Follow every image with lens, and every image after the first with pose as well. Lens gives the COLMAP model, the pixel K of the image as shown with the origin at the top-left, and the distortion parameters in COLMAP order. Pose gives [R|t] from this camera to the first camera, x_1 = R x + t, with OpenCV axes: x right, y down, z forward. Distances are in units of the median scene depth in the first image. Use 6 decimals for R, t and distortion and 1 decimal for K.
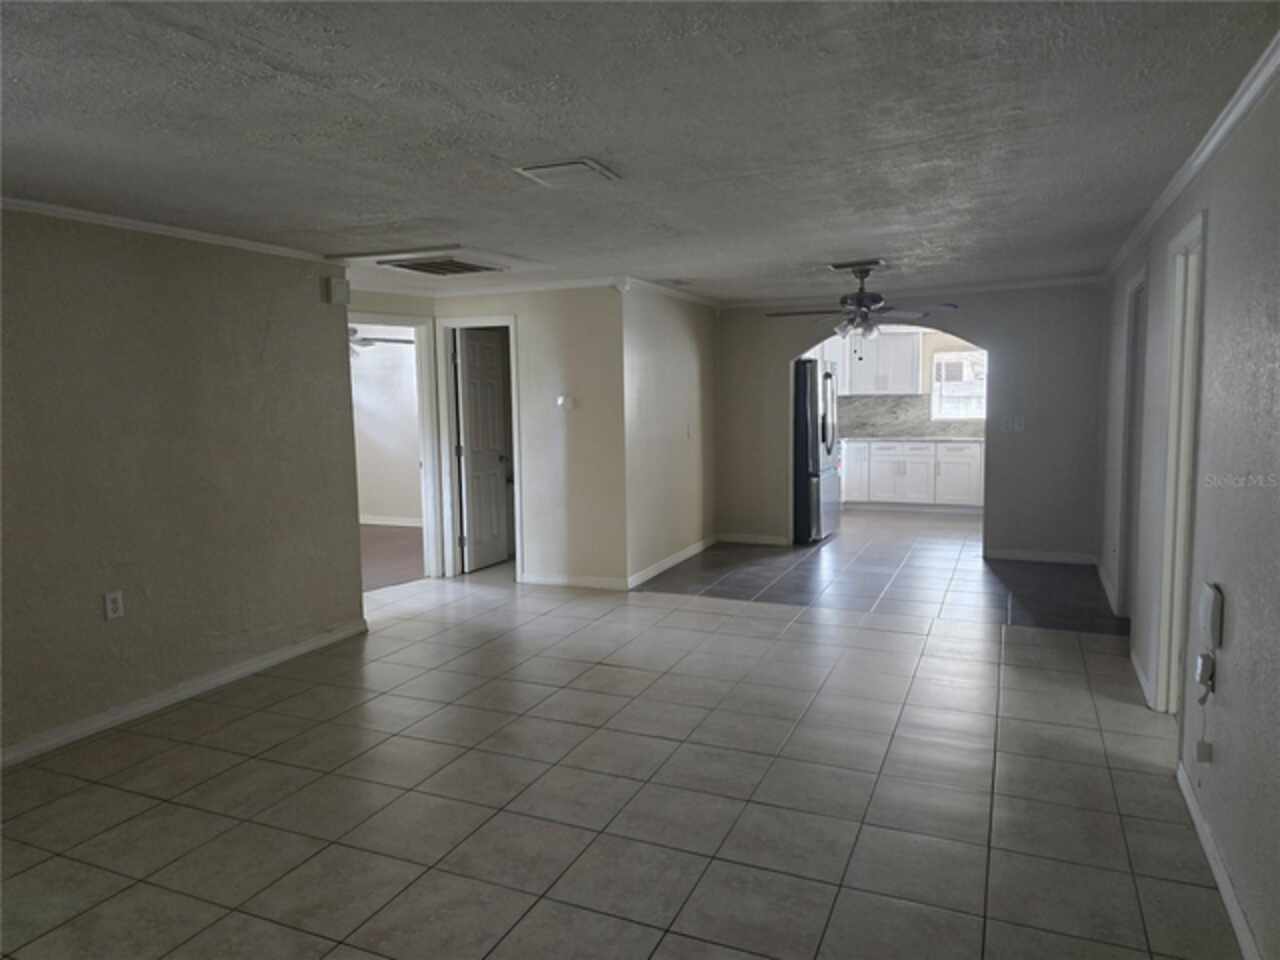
lens RADIAL K [[862.2, 0, 628.8], [0, 862.2, 484.1], [0, 0, 1]] dist [0.080829, -0.077032]
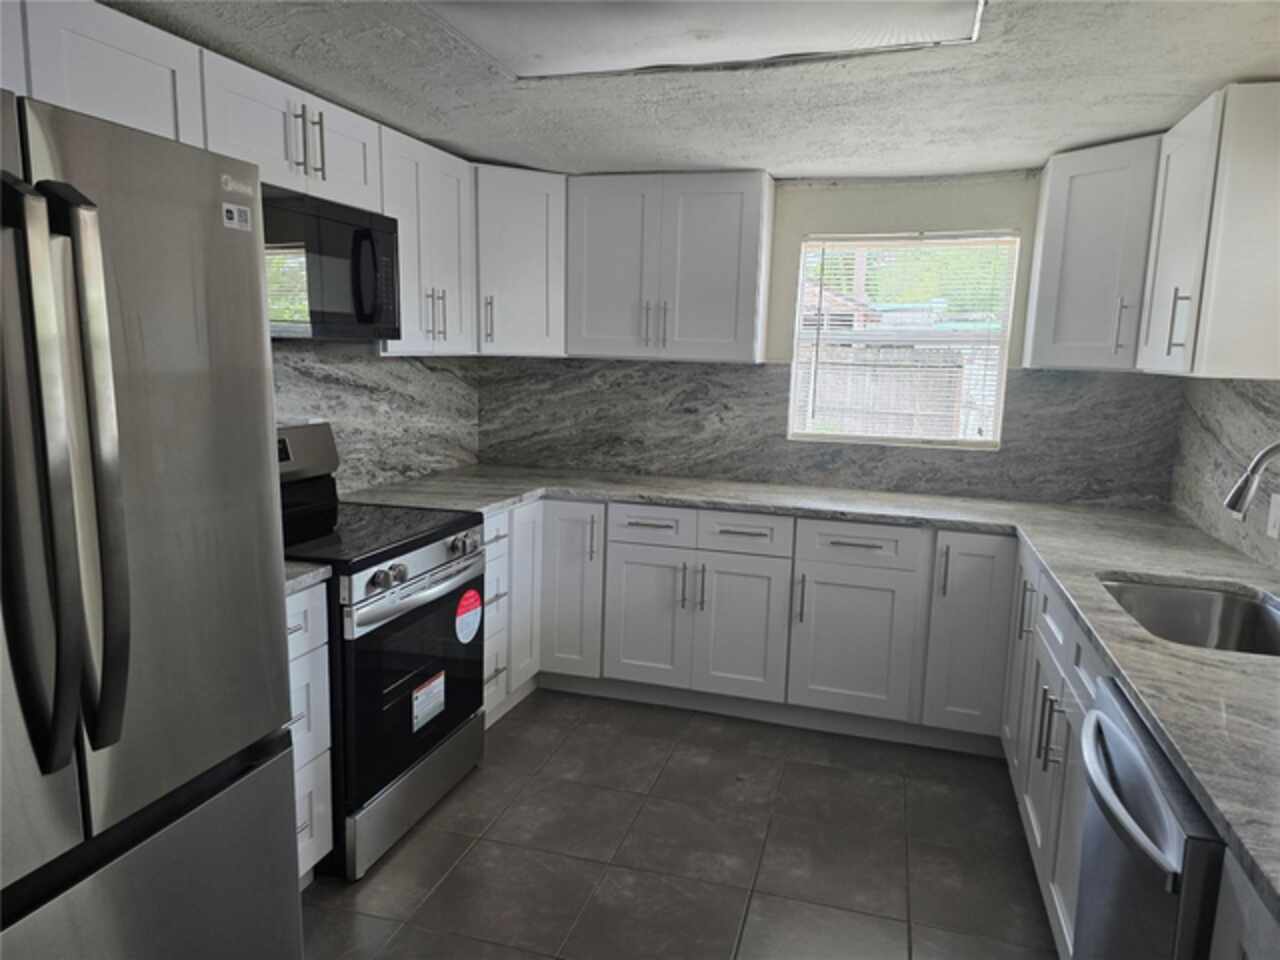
lens RADIAL K [[862.2, 0, 644.3], [0, 862.2, 480.7], [0, 0, 1]] dist [0.080829, -0.077032]
pose [[0.989934, 0.021308, 0.139917, 0.427629], [-0.027546, 0.998704, 0.042795, -0.123640], [-0.138824, -0.046218, 0.989238, 1.170927]]
